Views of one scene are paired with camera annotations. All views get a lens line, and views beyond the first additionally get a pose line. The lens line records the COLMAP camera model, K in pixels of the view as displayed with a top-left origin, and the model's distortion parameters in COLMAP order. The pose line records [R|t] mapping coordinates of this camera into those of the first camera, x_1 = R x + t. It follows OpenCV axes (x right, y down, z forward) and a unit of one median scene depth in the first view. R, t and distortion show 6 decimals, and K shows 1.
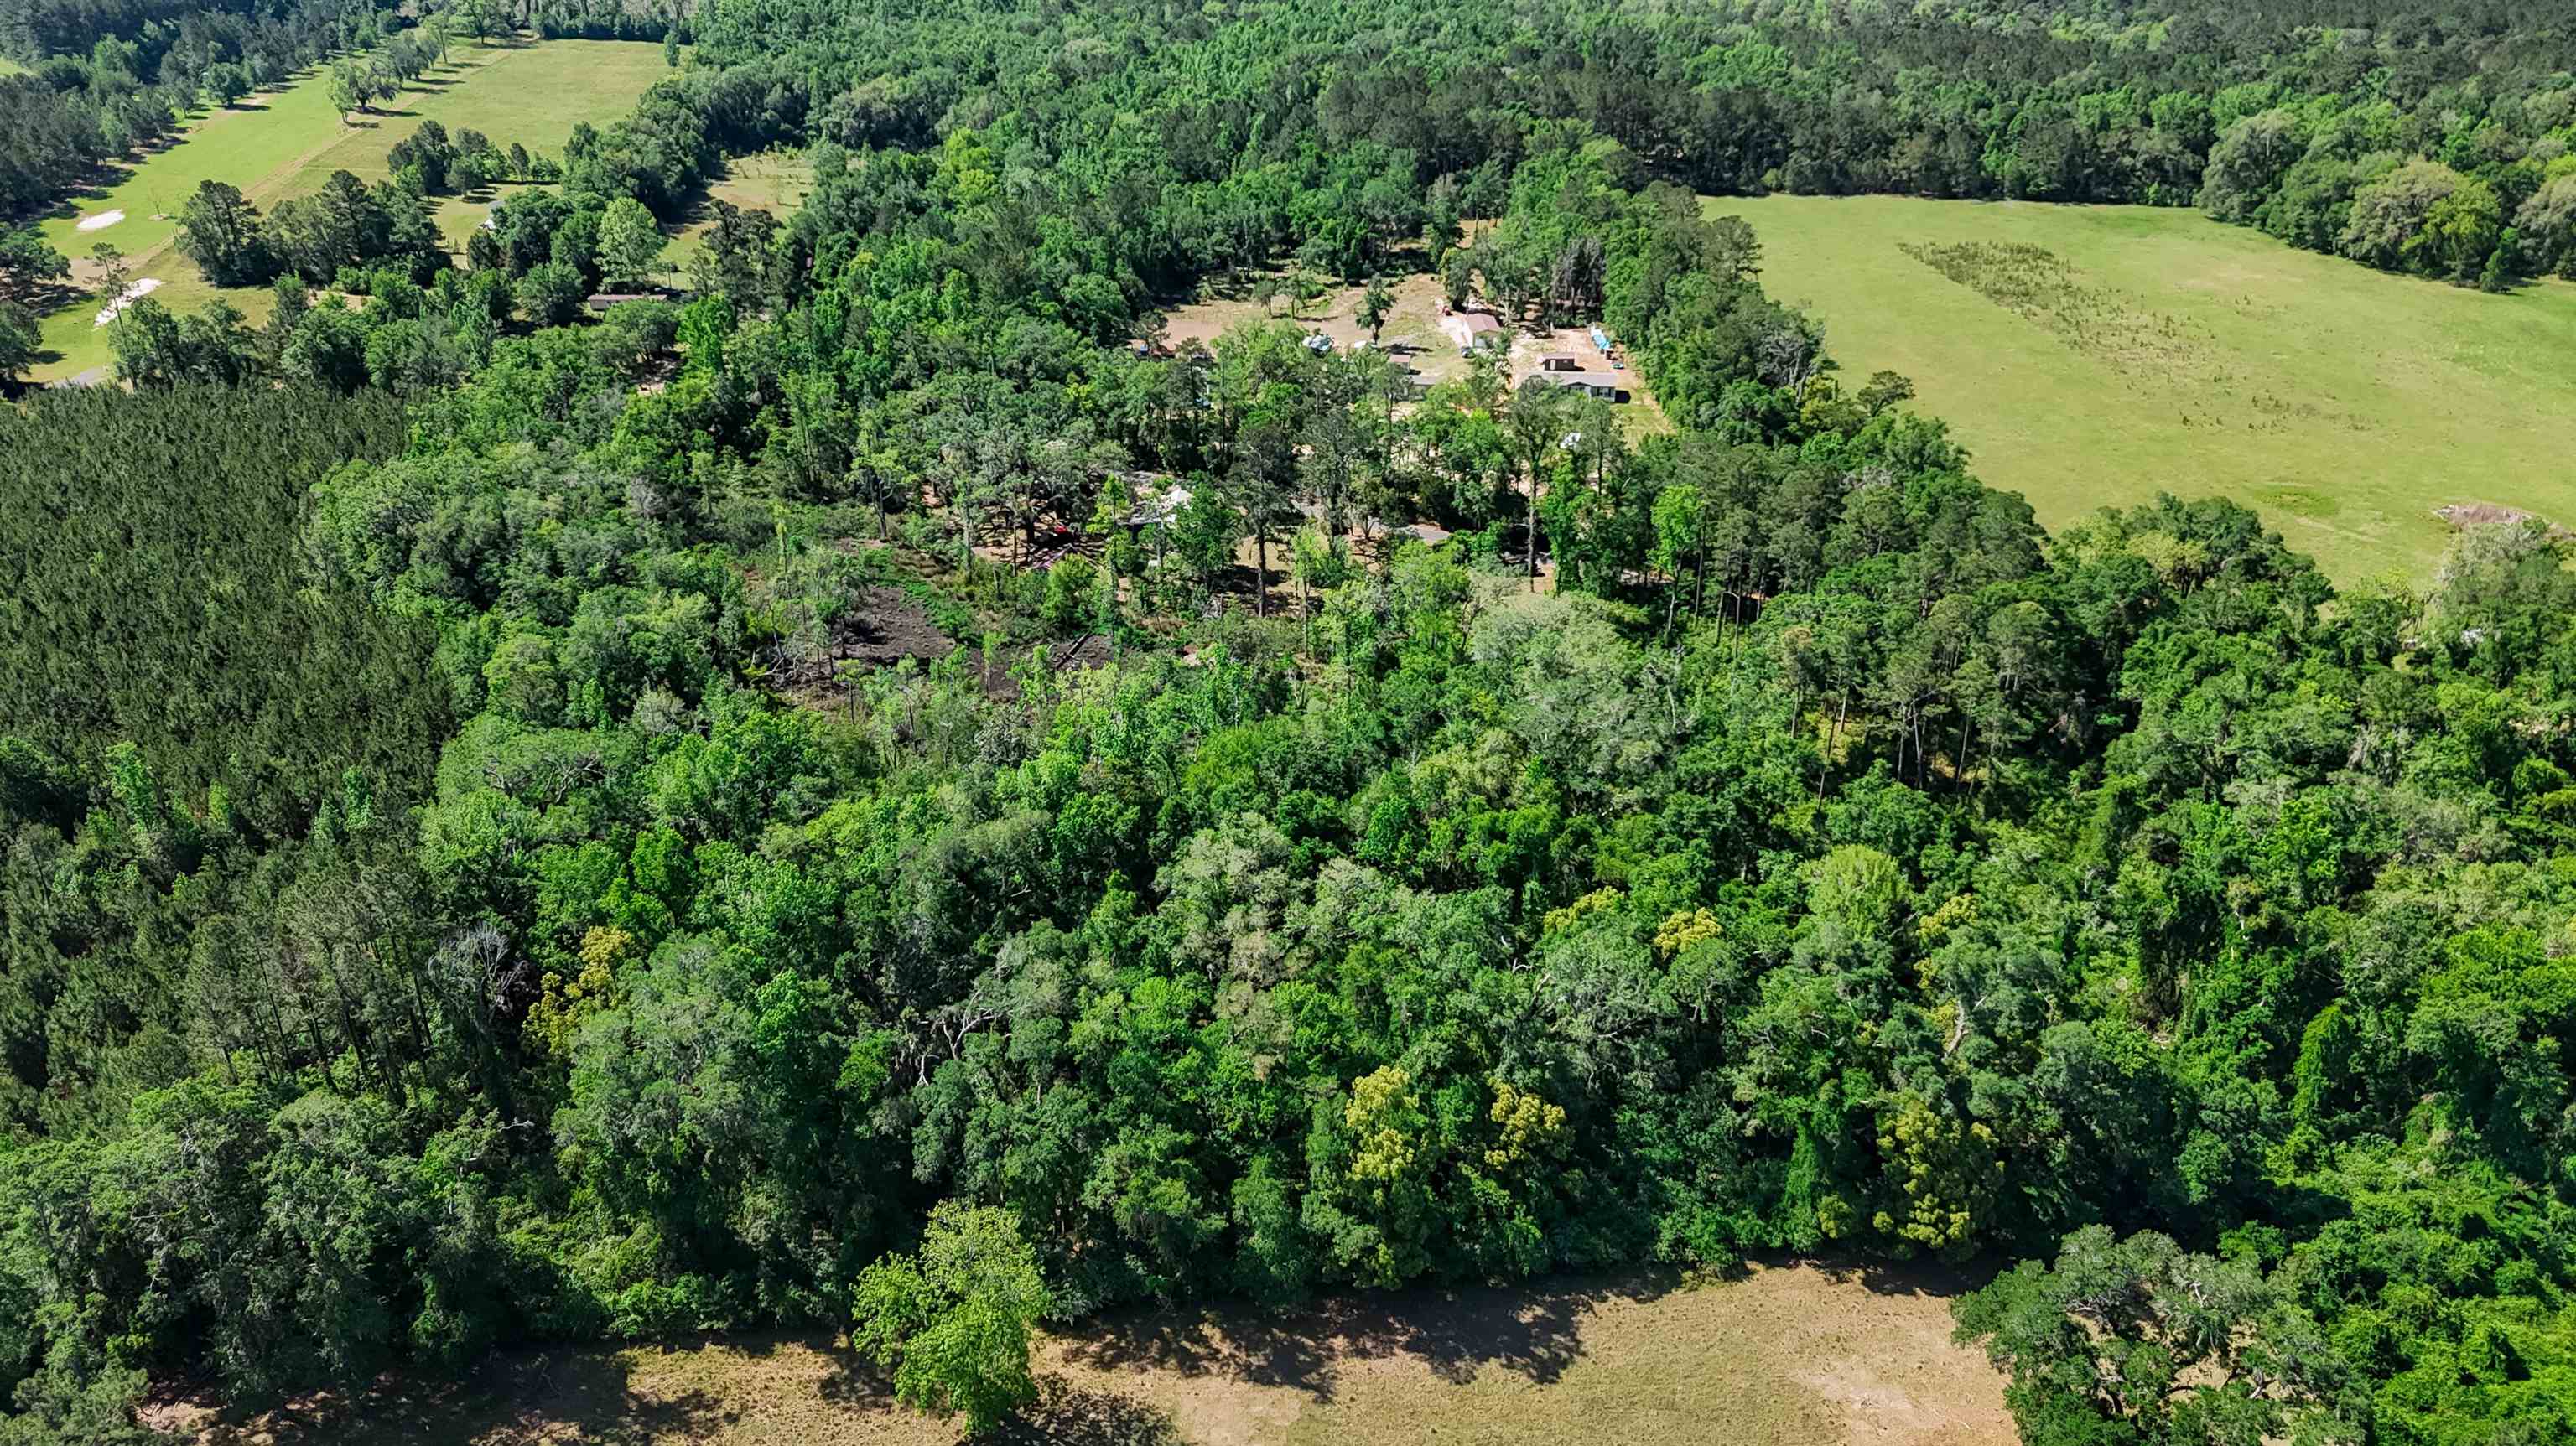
lens RADIAL K [[1856.5, 0, 1288.0], [0, 1856.5, 723.0], [0, 0, 1]] dist [0.044857, -0.039106]
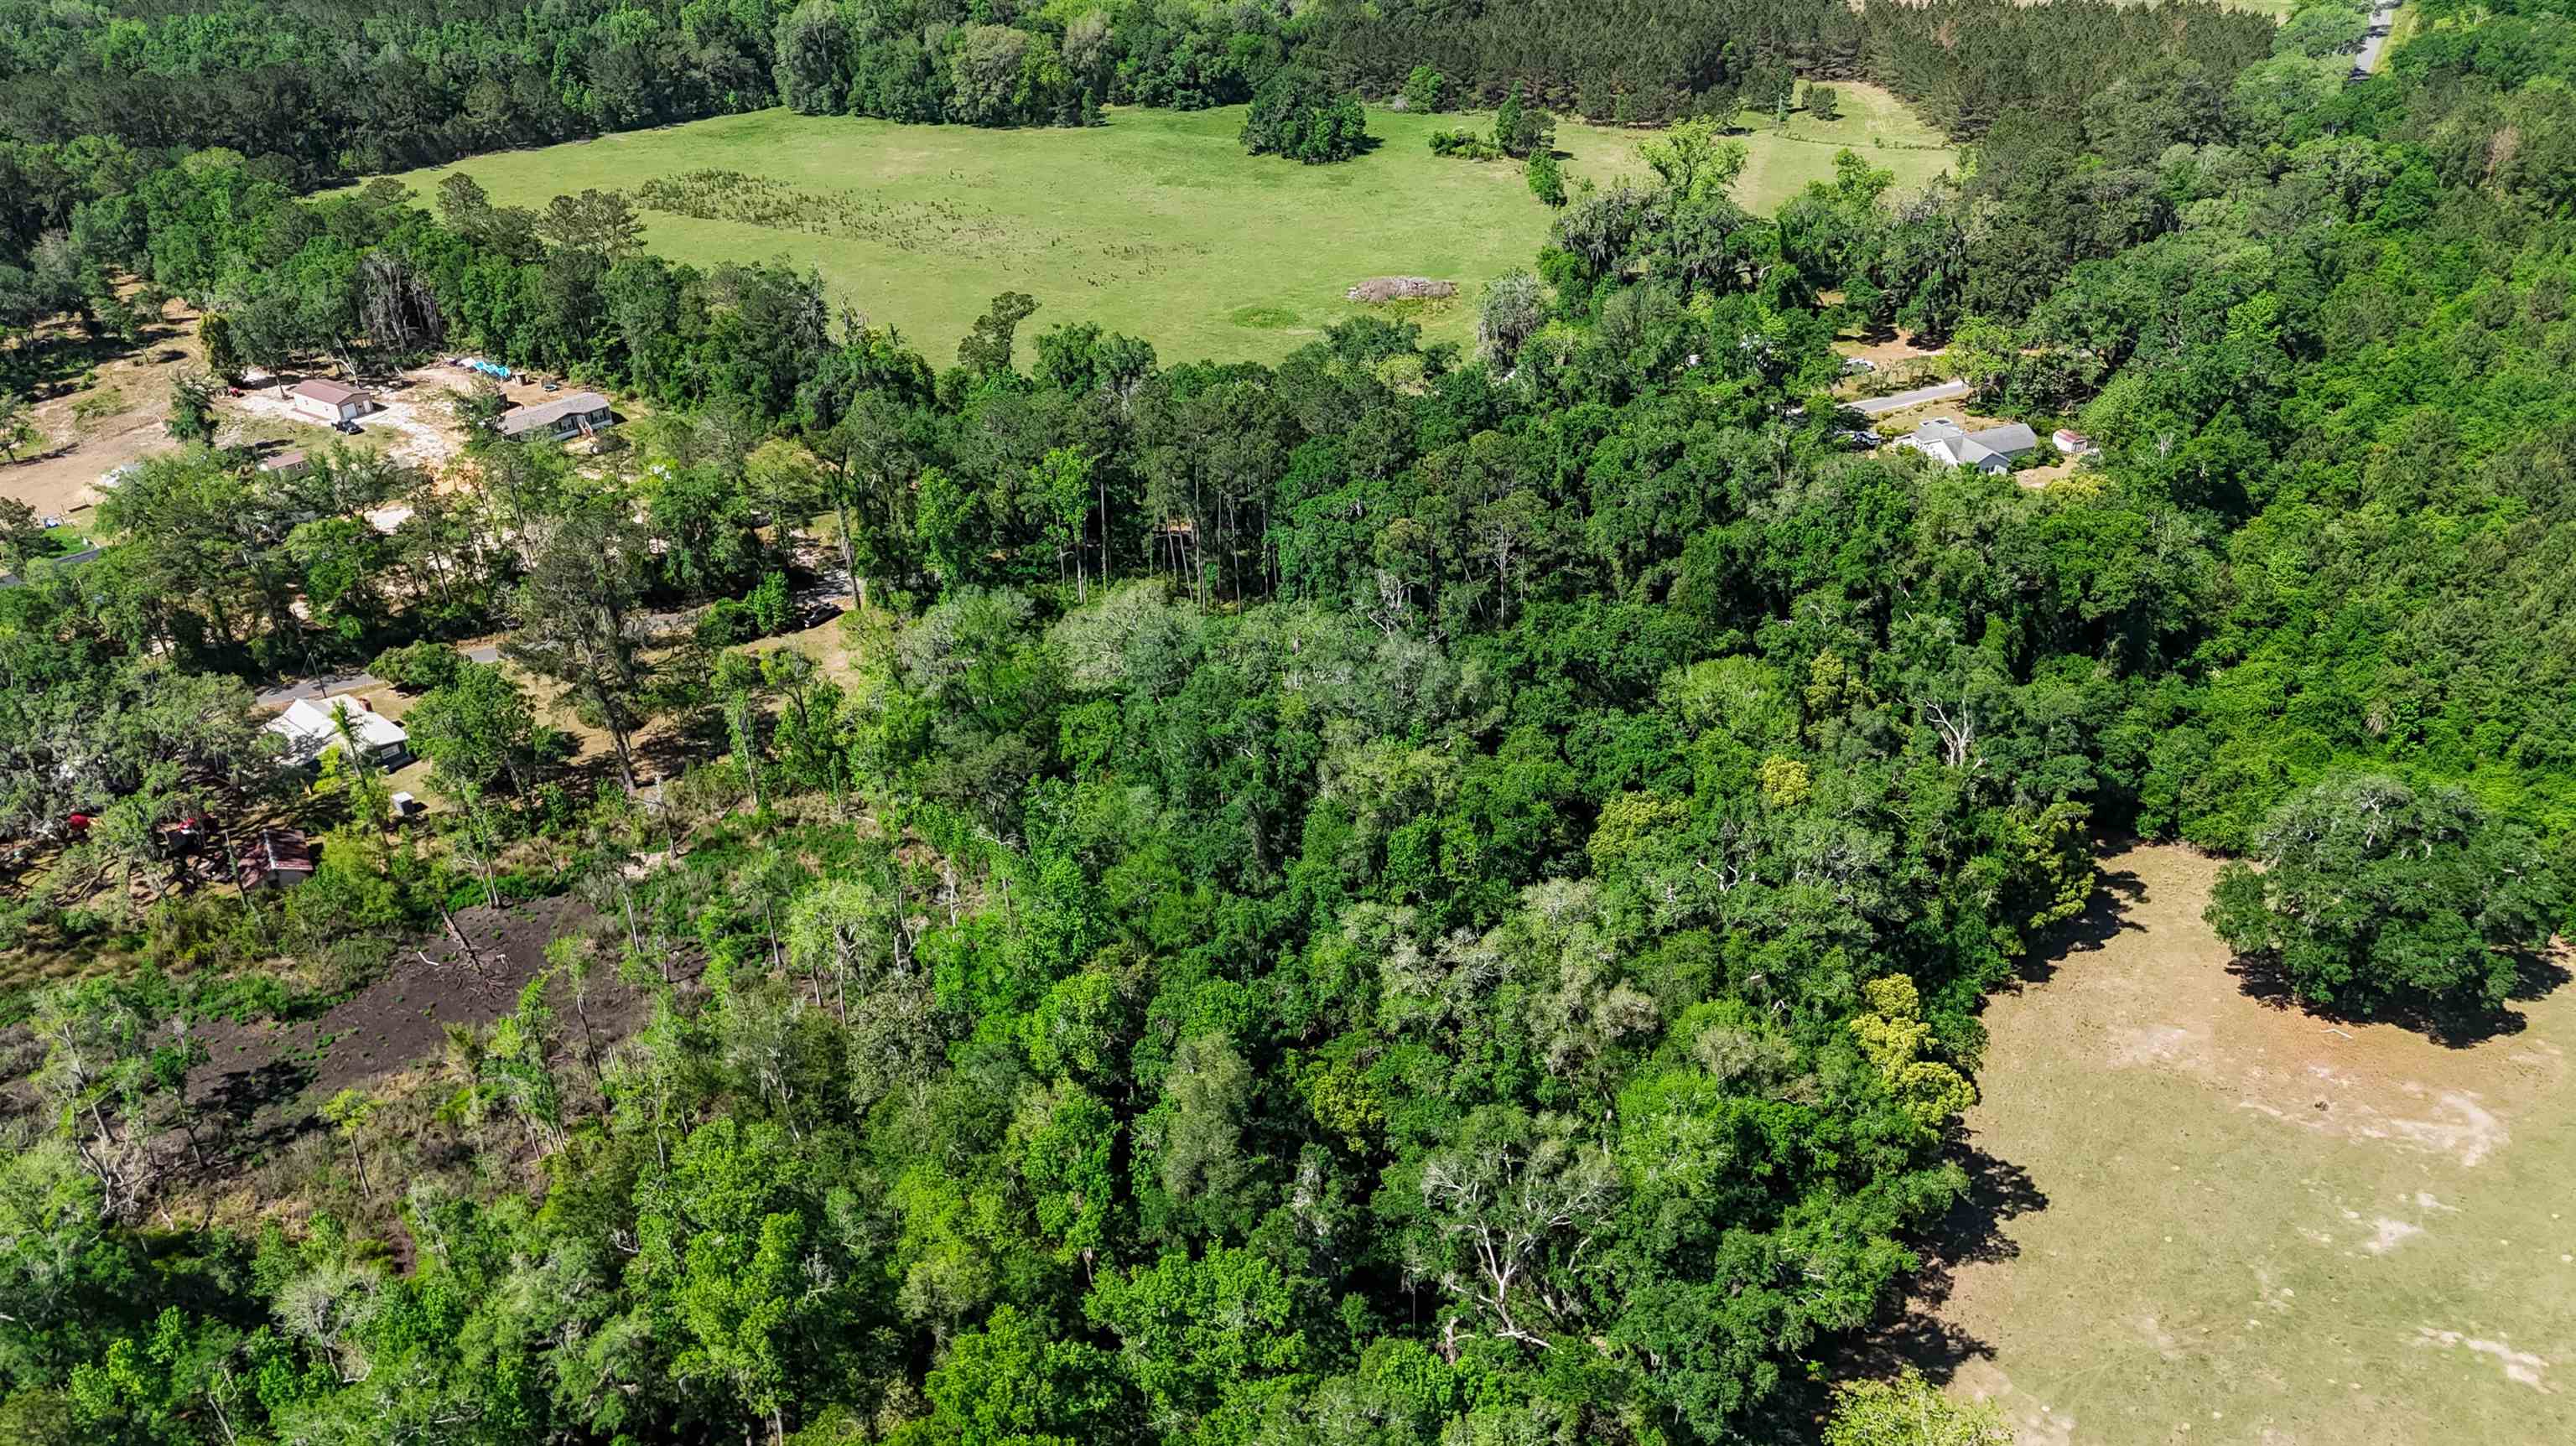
lens RADIAL K [[1917.2, 0, 1288.0], [0, 1917.2, 723.0], [0, 0, 1]] dist [0.075400, -0.089772]
pose [[0.589853, -0.401679, 0.700520, -0.235411], [0.391038, 0.901089, 0.187423, -0.074935], [-0.706514, 0.163378, 0.688582, 0.170563]]
